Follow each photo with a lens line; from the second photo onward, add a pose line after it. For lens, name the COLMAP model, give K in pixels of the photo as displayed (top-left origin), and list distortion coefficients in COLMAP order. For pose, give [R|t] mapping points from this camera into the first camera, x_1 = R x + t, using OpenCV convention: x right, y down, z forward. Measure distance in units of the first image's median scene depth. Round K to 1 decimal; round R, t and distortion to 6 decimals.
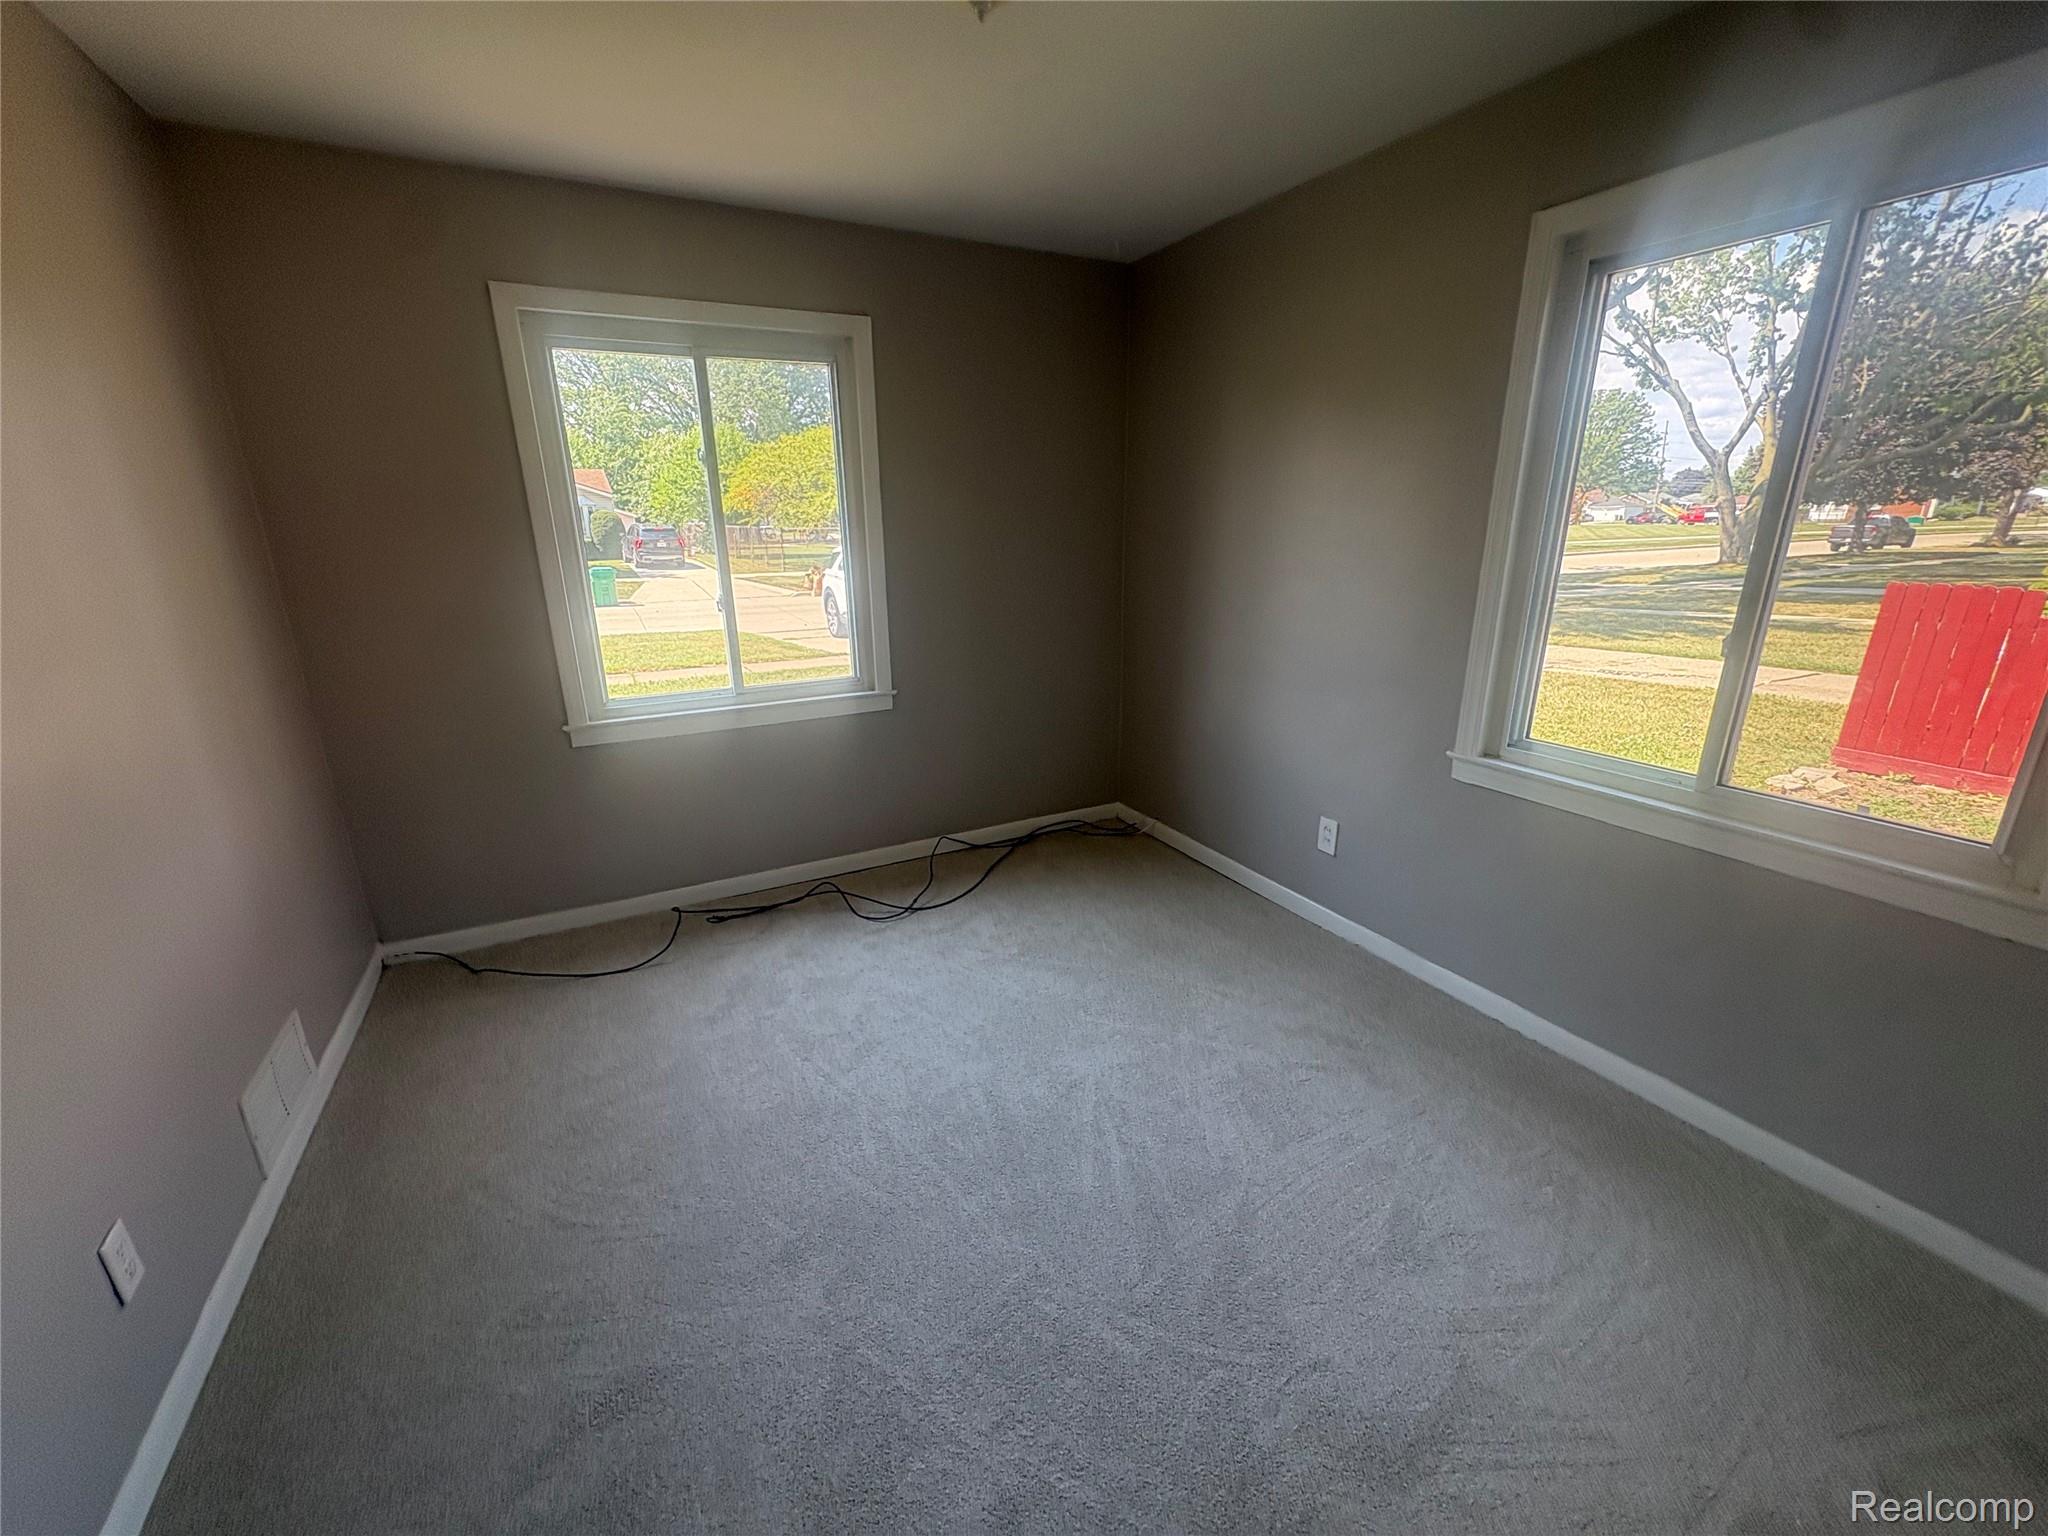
lens RADIAL K [[831.5, 0, 1024.0], [0, 831.5, 768.0], [0, 0, 1]] dist [-0.000236, -0.000043]
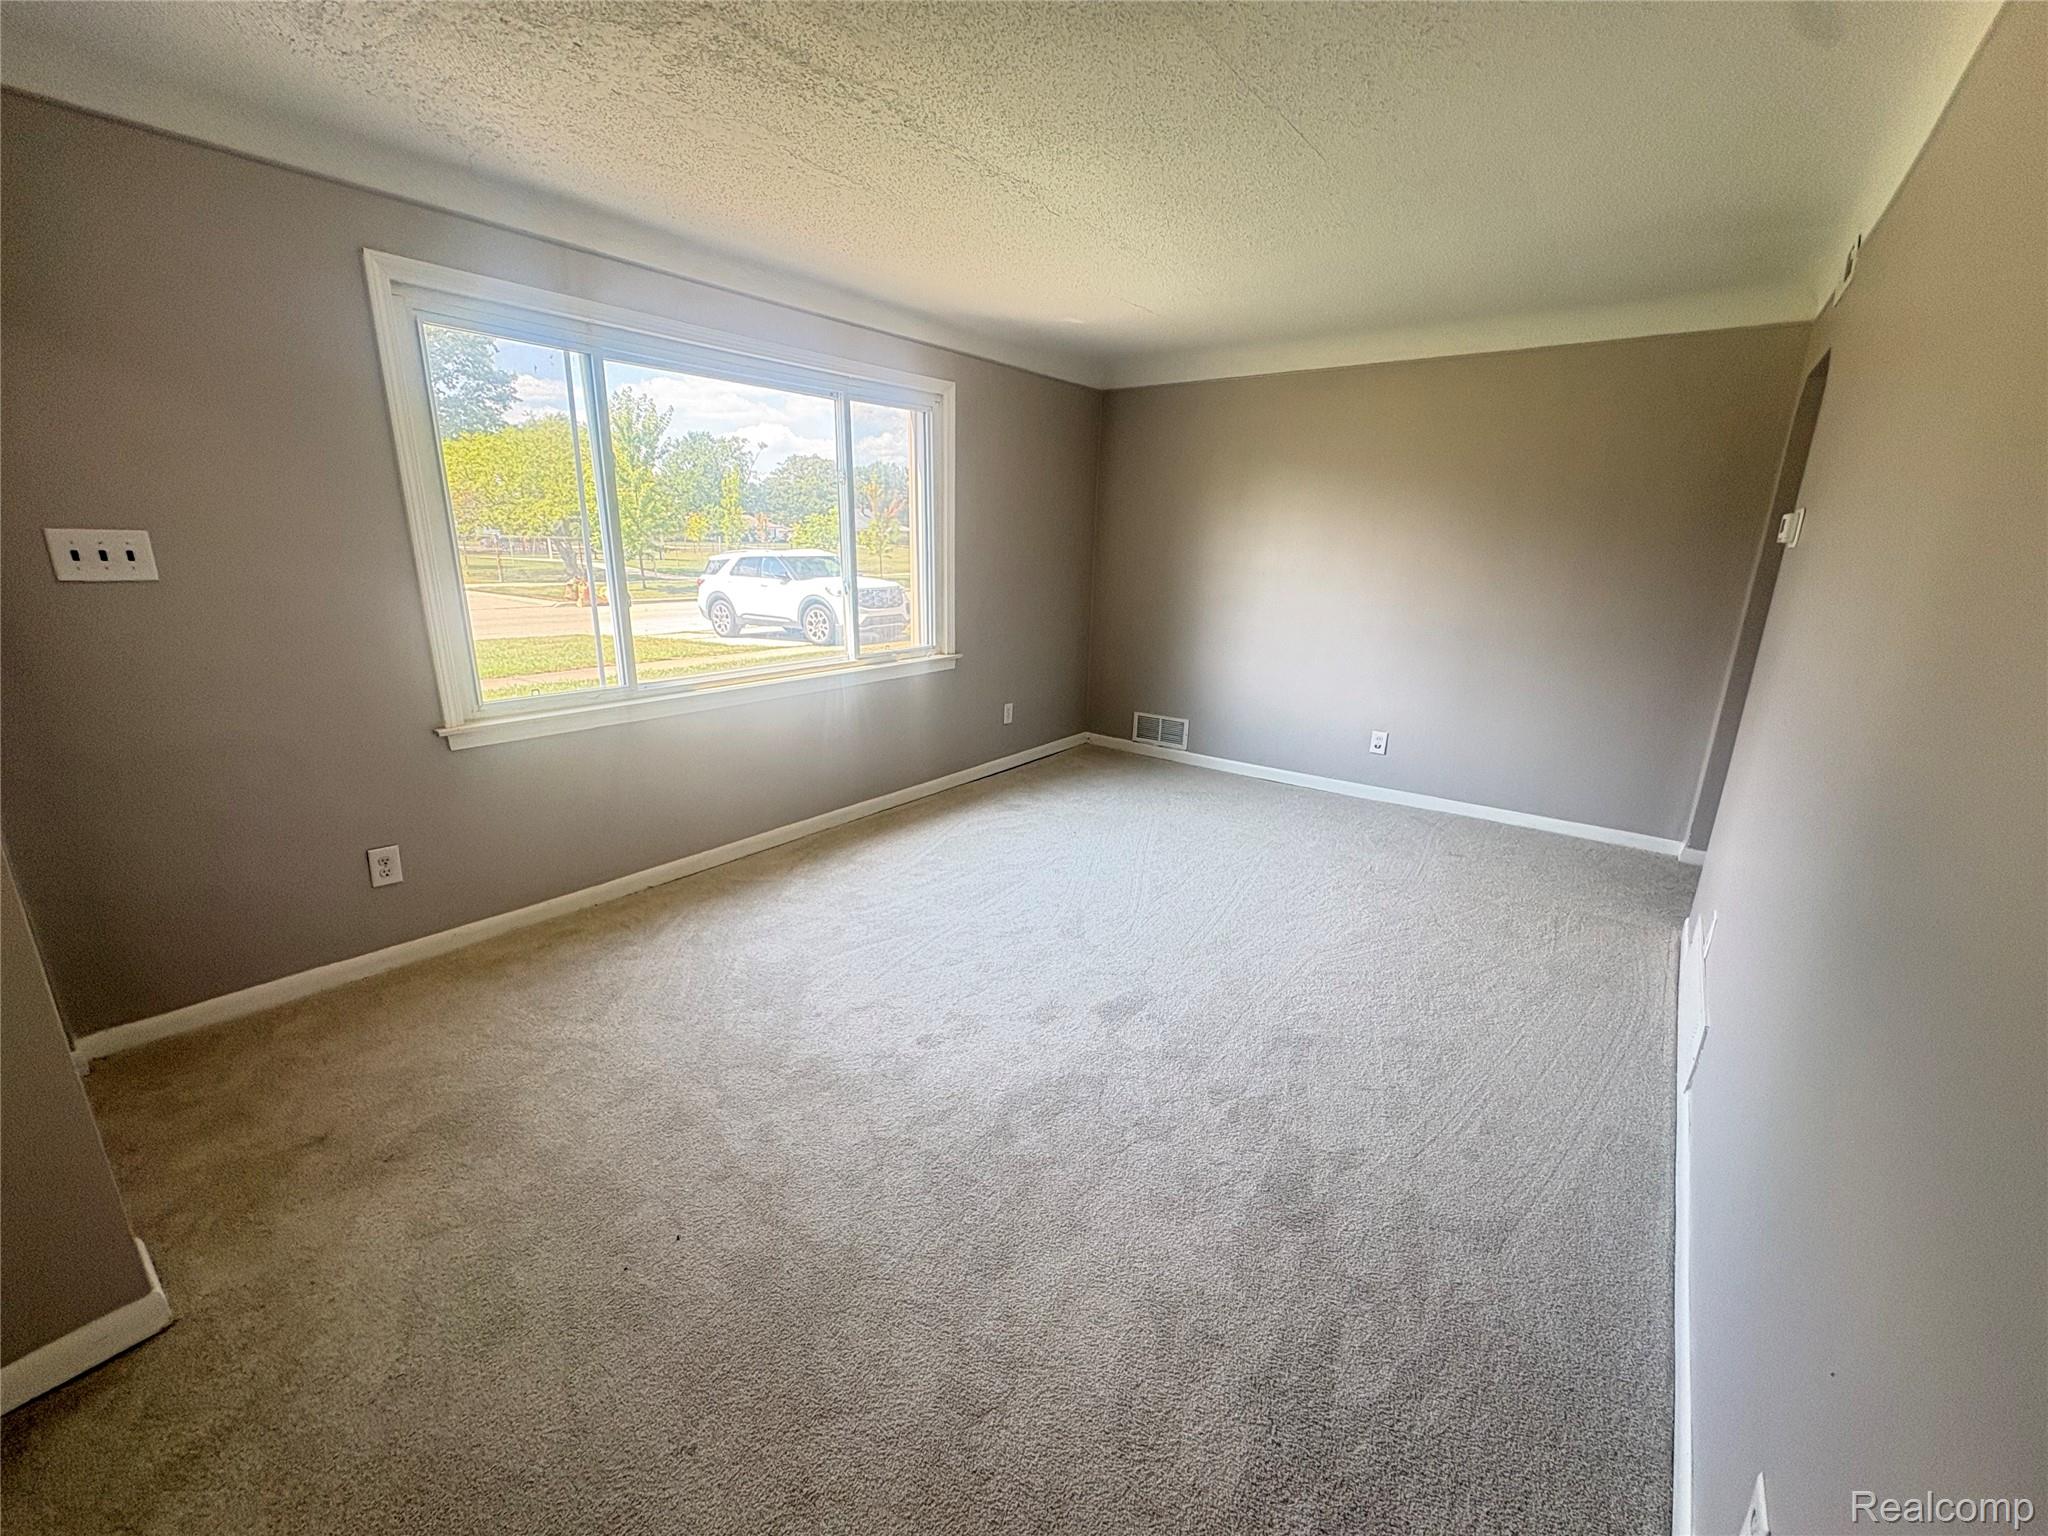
lens RADIAL K [[831.5, 0, 1024.0], [0, 831.5, 768.0], [0, 0, 1]] dist [-0.000236, -0.000043]
pose [[0.906987, -0.083364, 0.412826, -0.687247], [0.094453, 0.995508, -0.006486, 0.117584], [-0.410431, 0.044875, 0.910787, -0.277849]]
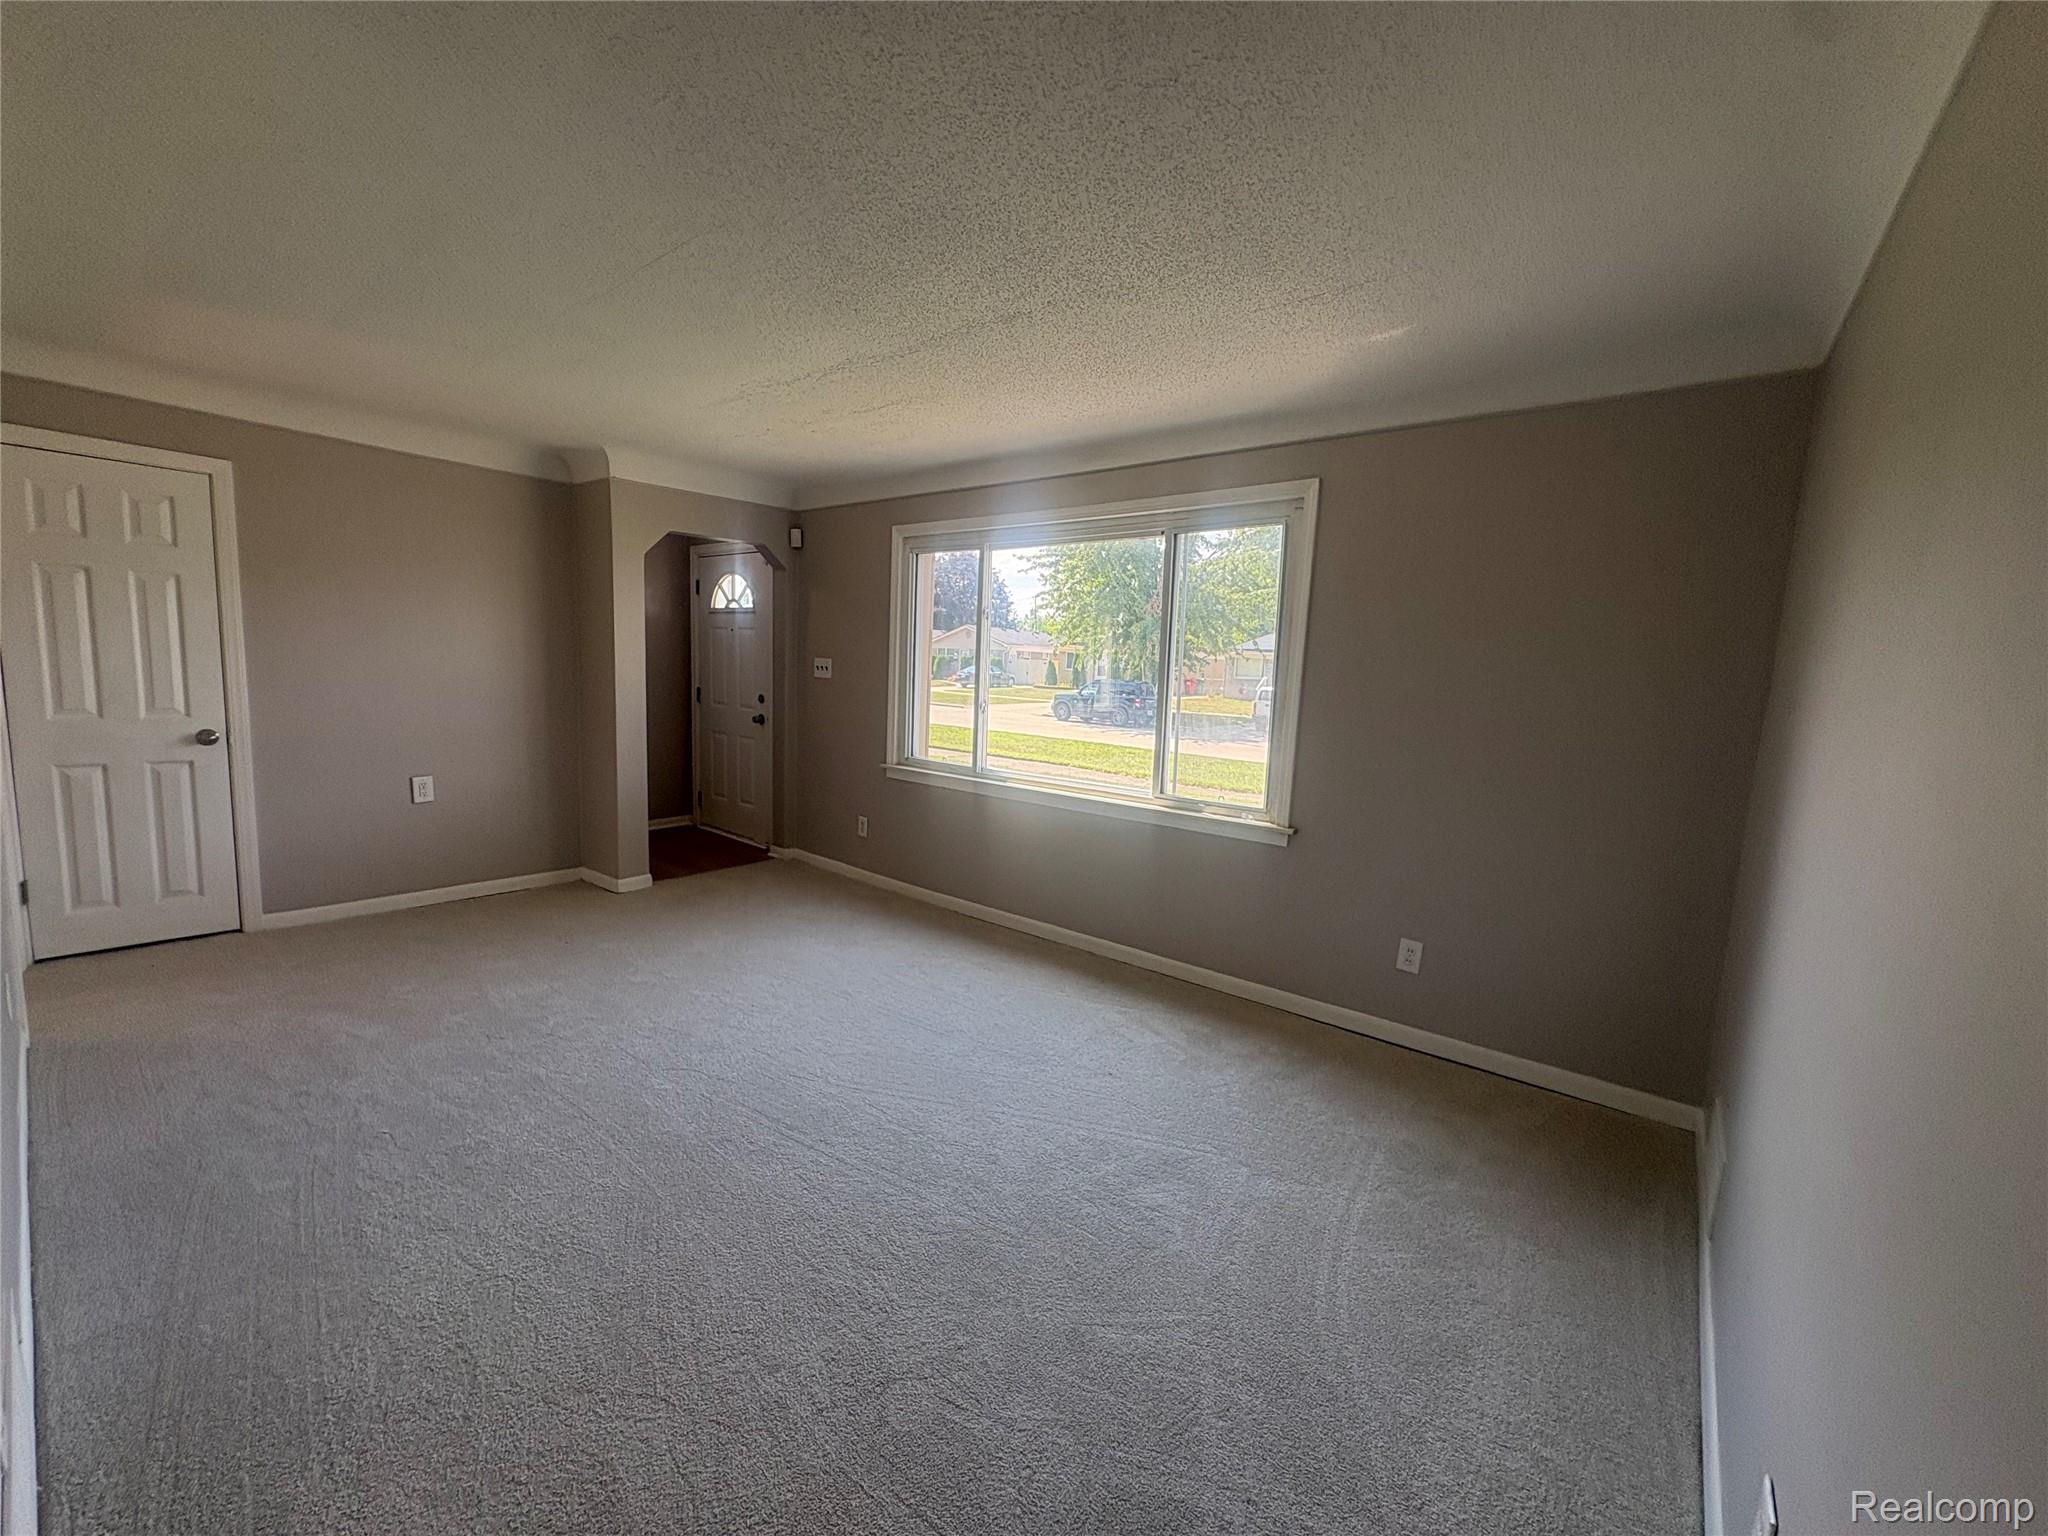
lens RADIAL K [[803.8, 0, 1024.0], [0, 803.8, 768.0], [0, 0, 1]] dist [0.011476, 0.000145]
pose [[0.395703, 0.141941, -0.907343, 0.627431], [-0.318983, 0.947716, 0.009145, -0.077085], [0.861202, 0.285809, 0.420291, 0.338430]]
